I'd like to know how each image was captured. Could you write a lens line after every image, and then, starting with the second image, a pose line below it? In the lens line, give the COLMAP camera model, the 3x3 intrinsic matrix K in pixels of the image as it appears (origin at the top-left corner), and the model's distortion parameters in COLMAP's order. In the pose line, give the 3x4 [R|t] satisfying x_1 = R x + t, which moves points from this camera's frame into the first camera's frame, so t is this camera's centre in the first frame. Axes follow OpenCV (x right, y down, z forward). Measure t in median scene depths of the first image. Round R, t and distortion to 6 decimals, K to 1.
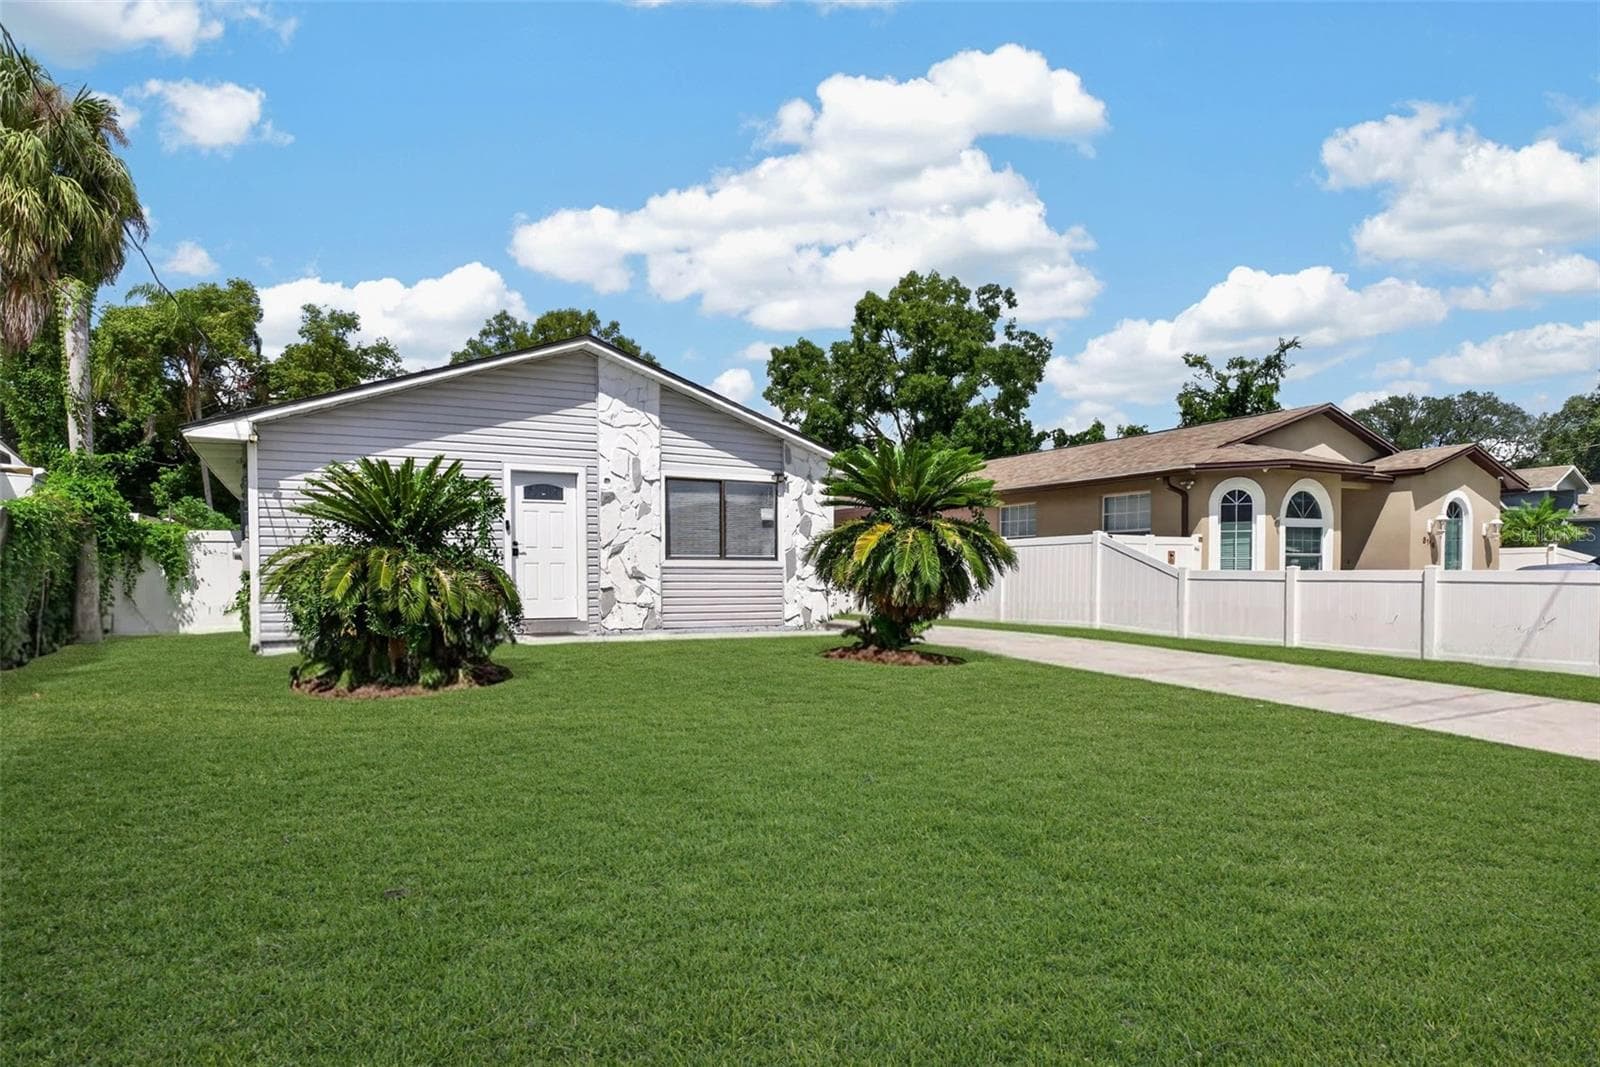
lens RADIAL K [[849.1, 0, 736.7], [0, 849.1, 584.5], [0, 0, 1]] dist [-0.002401, 0.000244]
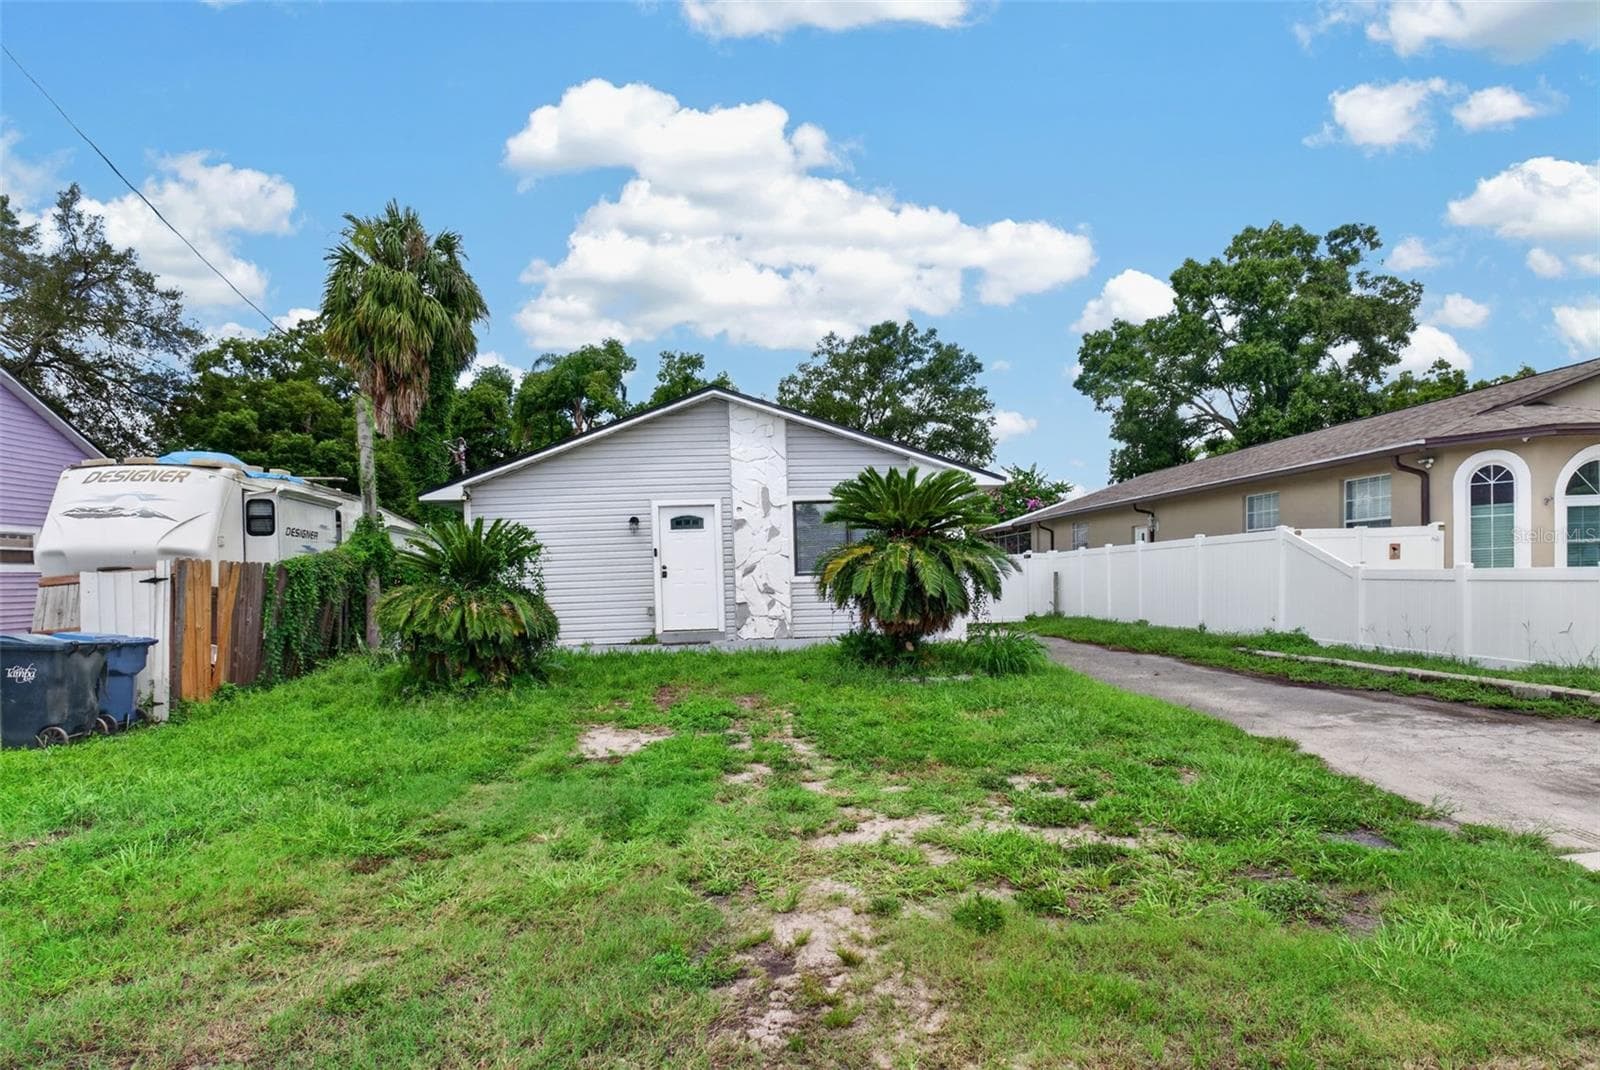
lens RADIAL K [[851.5, 0, 806.8], [0, 851.5, 583.3], [0, 0, 1]] dist [-0.000274, 0.000278]
pose [[0.924578, -0.026033, -0.380102, 0.334413], [0.027574, 0.999619, -0.001391, -0.016616], [0.379993, -0.009195, 0.924944, -0.024521]]
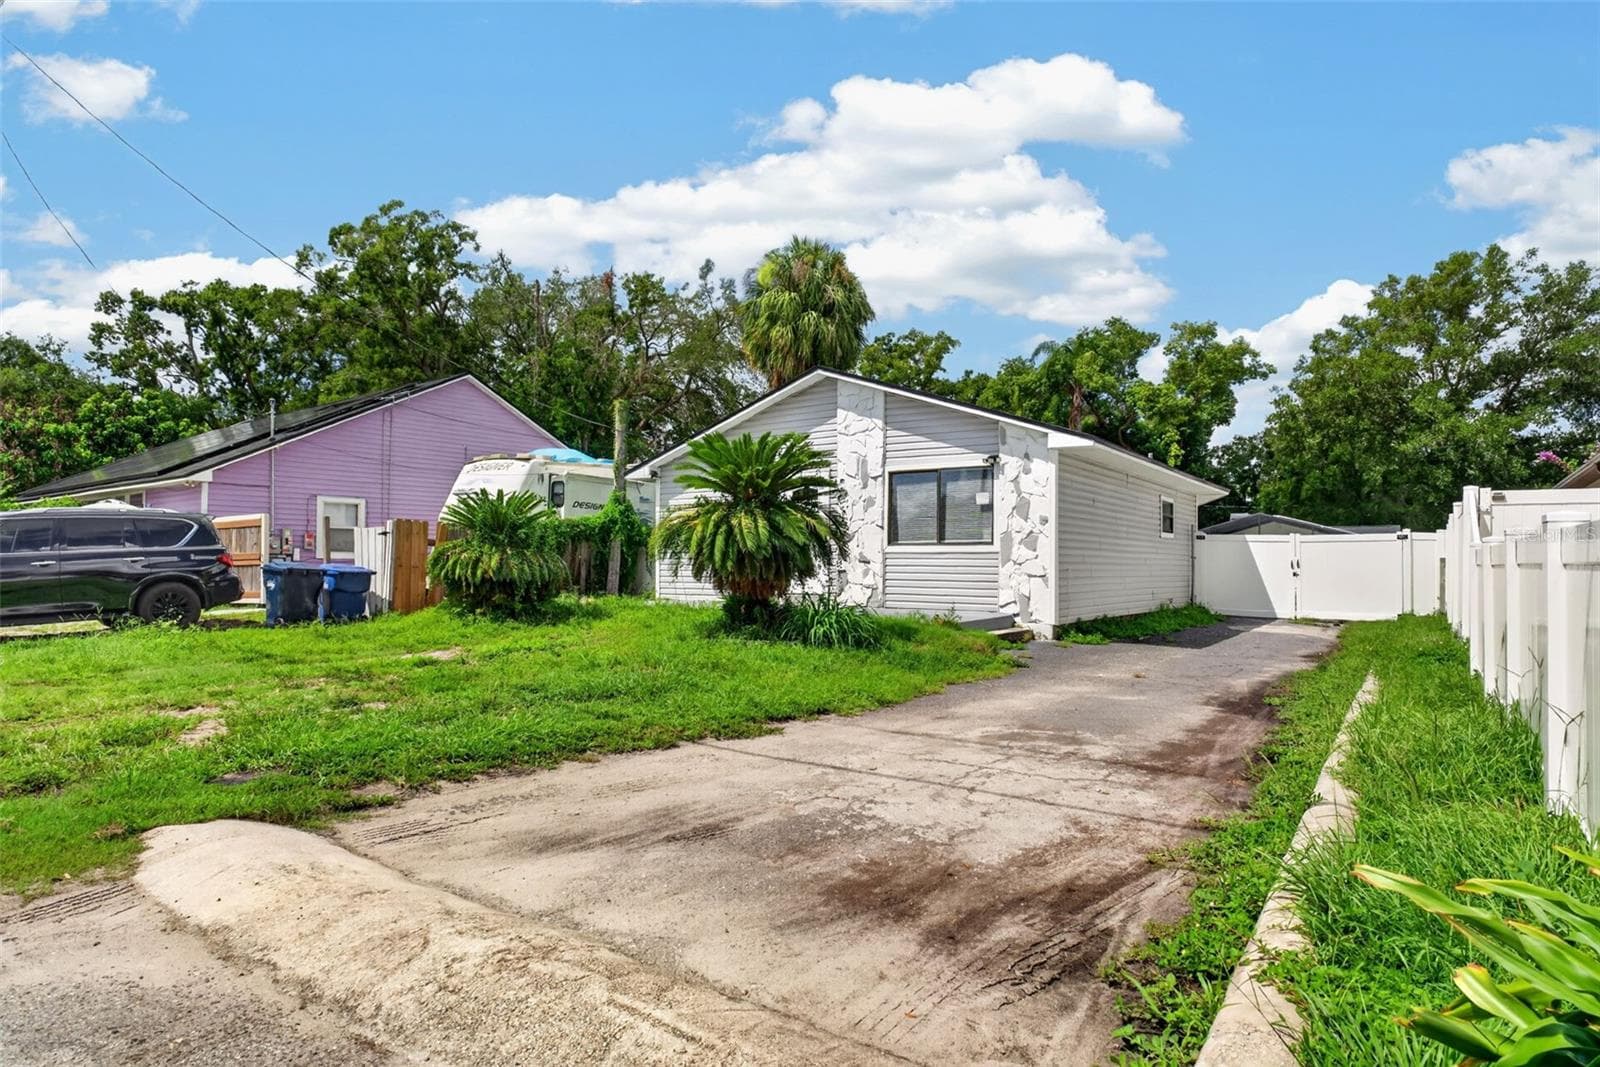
lens RADIAL K [[818.2, 0, 826.6], [0, 818.2, 536.4], [0, 0, 1]] dist [0.020573, -0.011817]
pose [[0.531076, -0.023144, -0.847008, 0.741492], [-0.013612, 0.999265, -0.035839, -0.001946], [0.847215, 0.030563, 0.530371, 0.340477]]
